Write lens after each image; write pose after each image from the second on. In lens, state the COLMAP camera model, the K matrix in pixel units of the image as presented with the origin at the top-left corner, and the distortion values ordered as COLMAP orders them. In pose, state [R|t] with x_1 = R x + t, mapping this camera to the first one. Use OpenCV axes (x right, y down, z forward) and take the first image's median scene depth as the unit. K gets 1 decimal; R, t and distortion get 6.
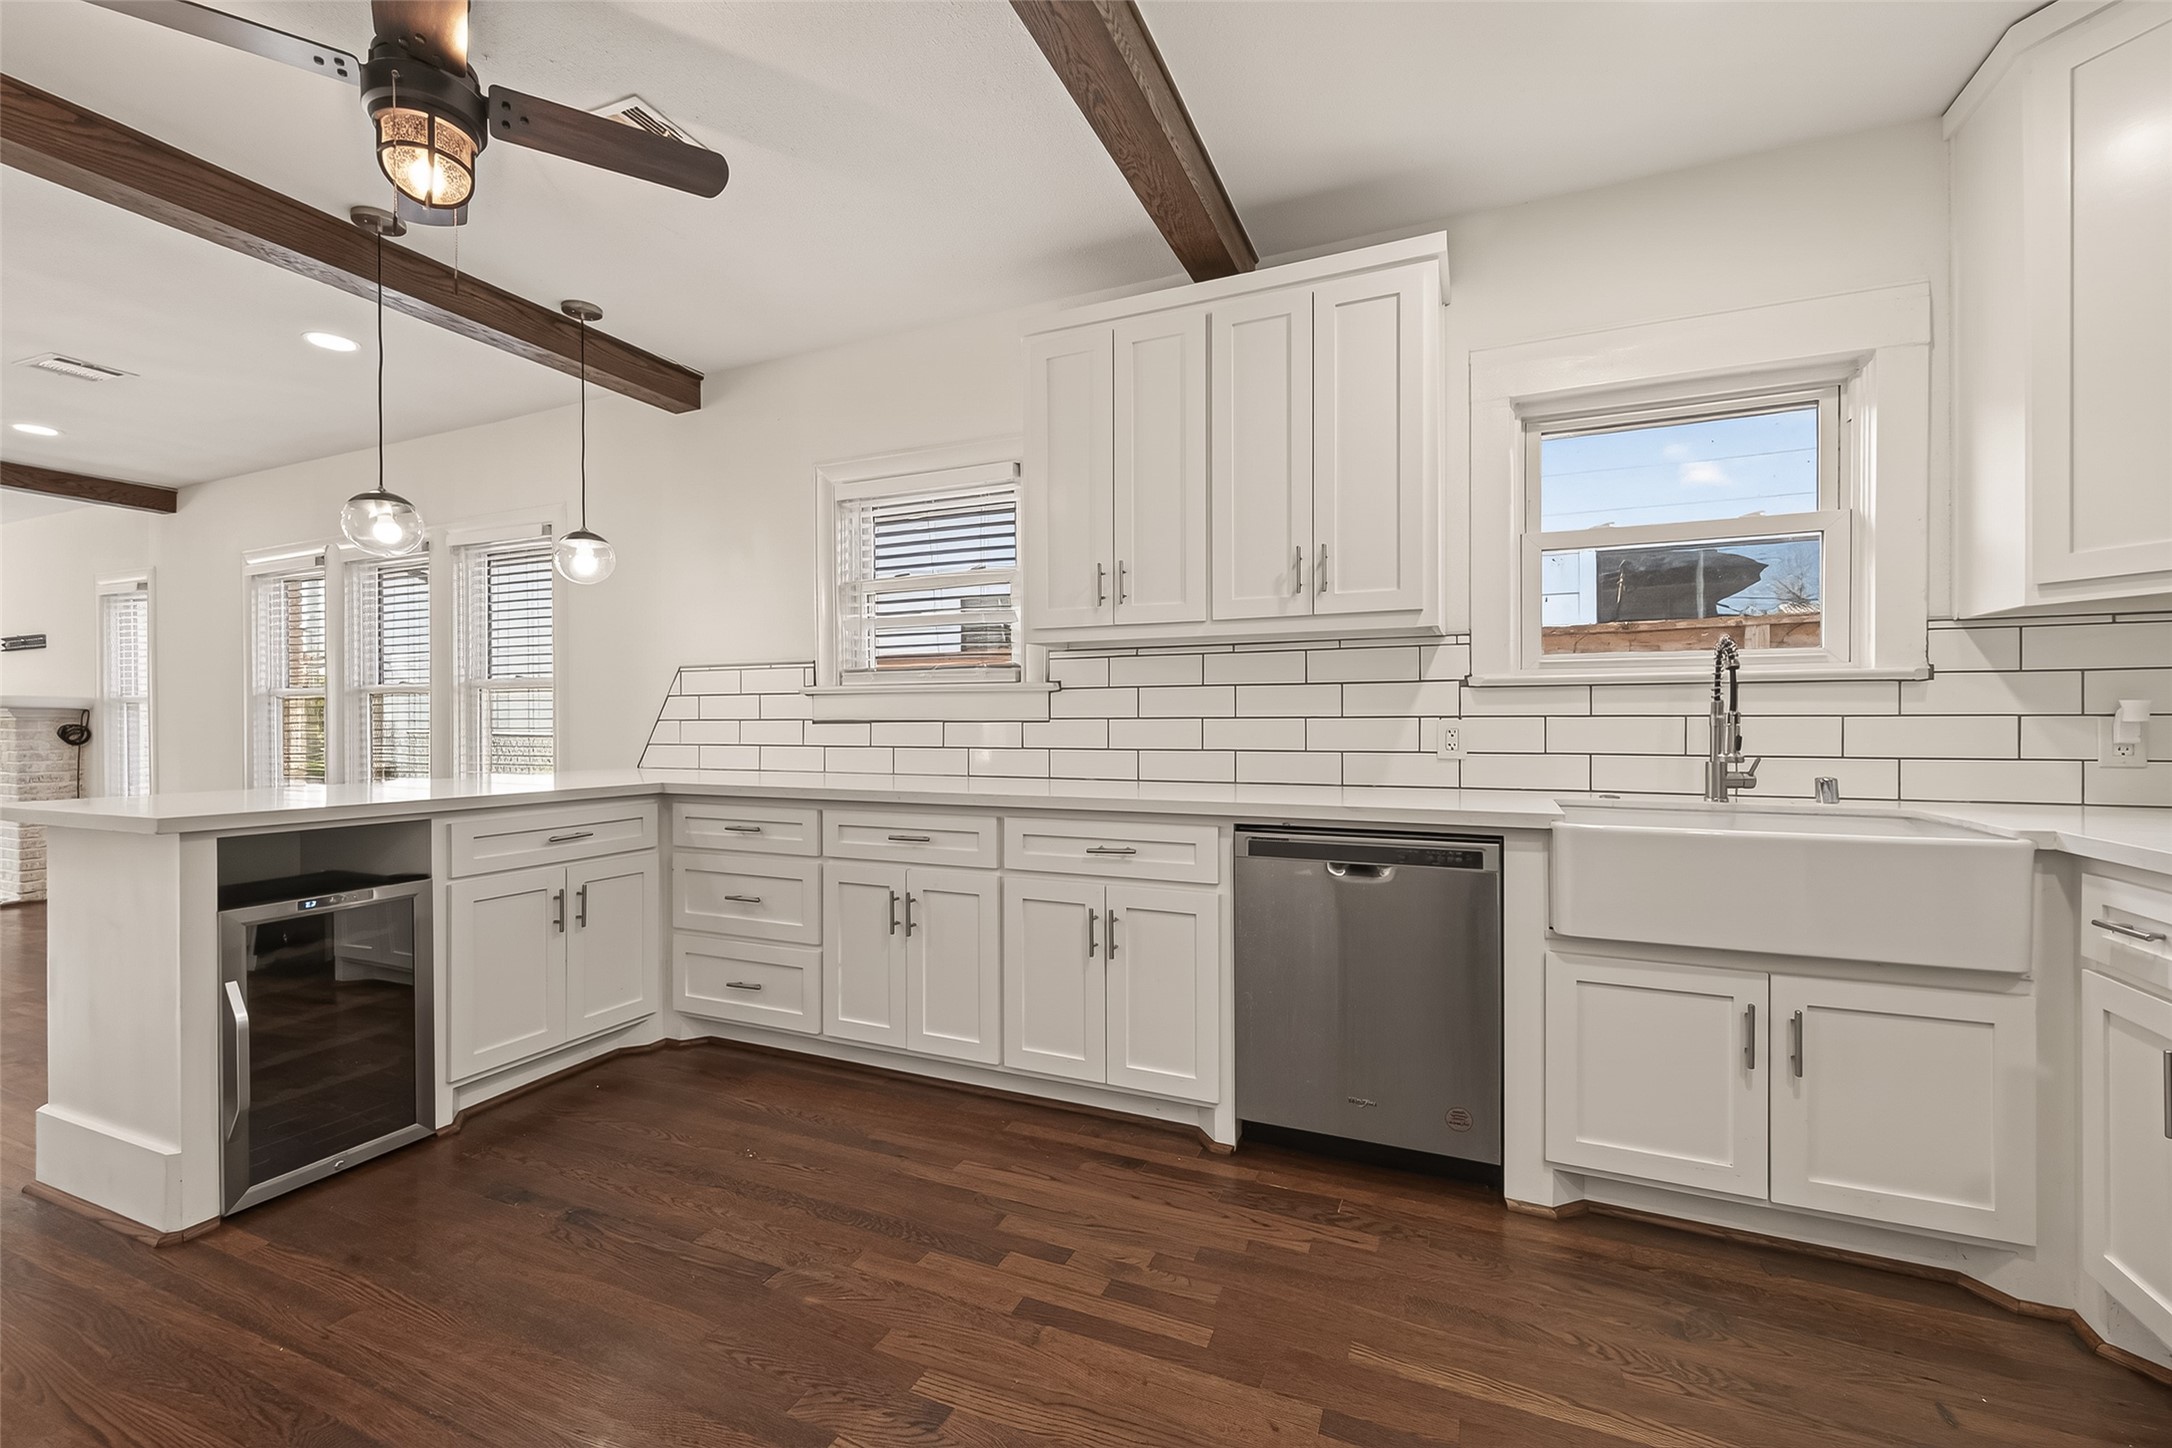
lens RADIAL K [[870.2, 0, 1086.0], [0, 870.2, 724.0], [0, 0, 1]] dist [0.001020, -0.002017]
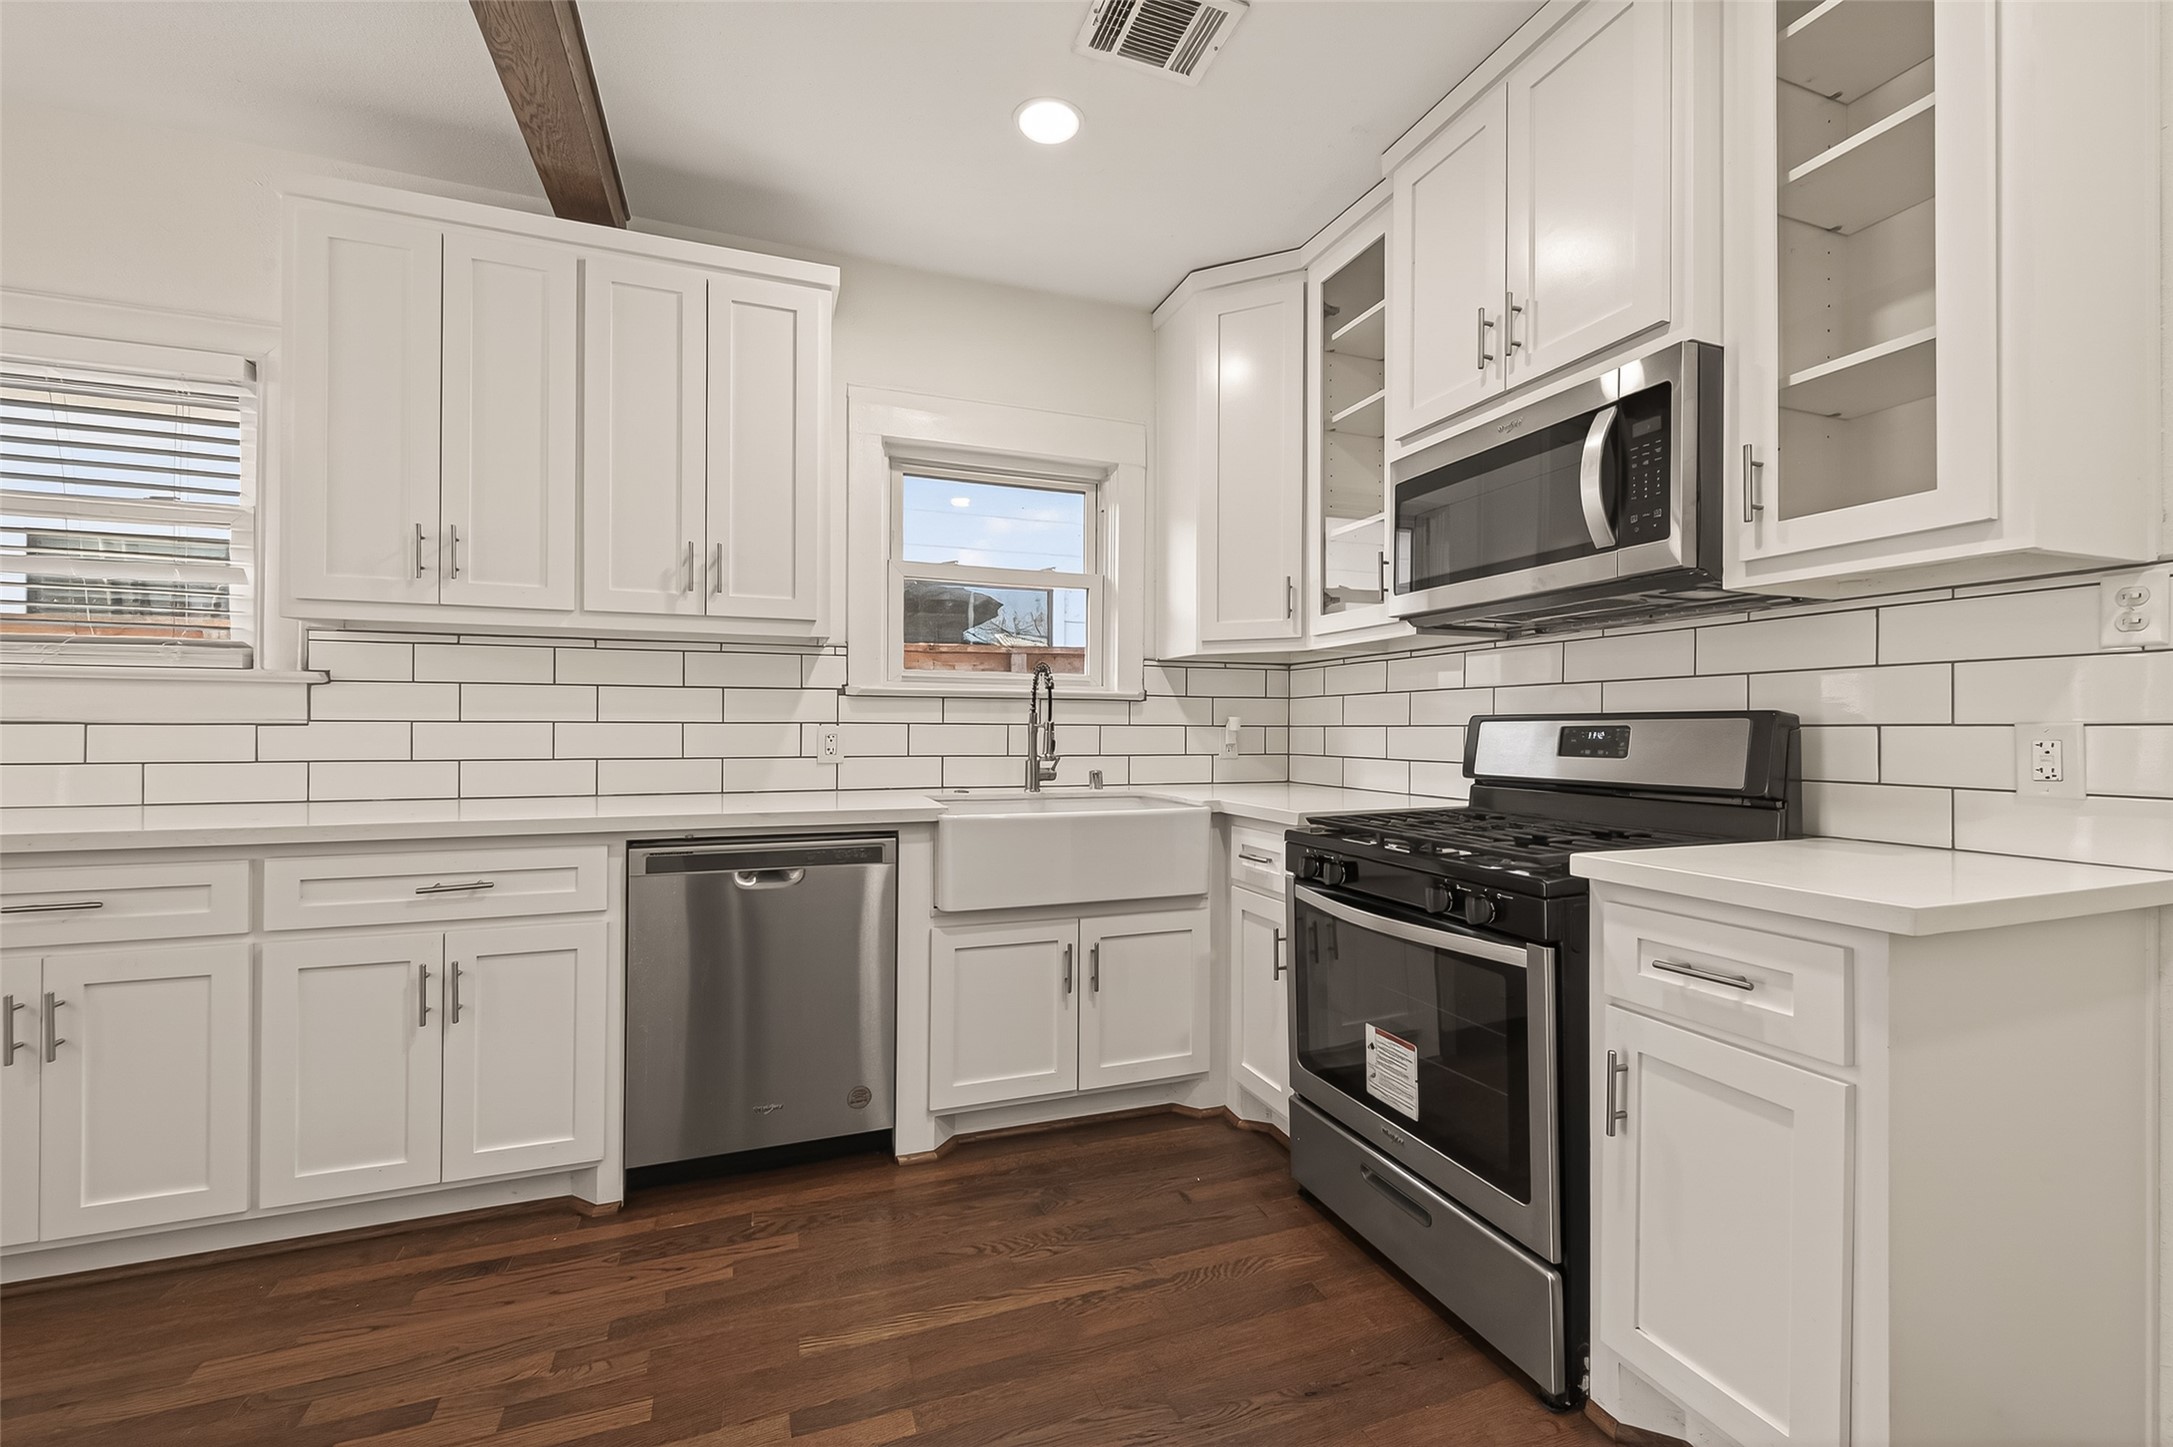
lens RADIAL K [[870.6, 0, 1086.5], [0, 870.6, 723.5], [0, 0, 1]] dist [0.001020, -0.002017]
pose [[0.725695, 0.008608, 0.687963, -0.101744], [-0.003593, 0.999956, -0.008721, 0.000119], [-0.688008, 0.003857, 0.725693, 0.020055]]
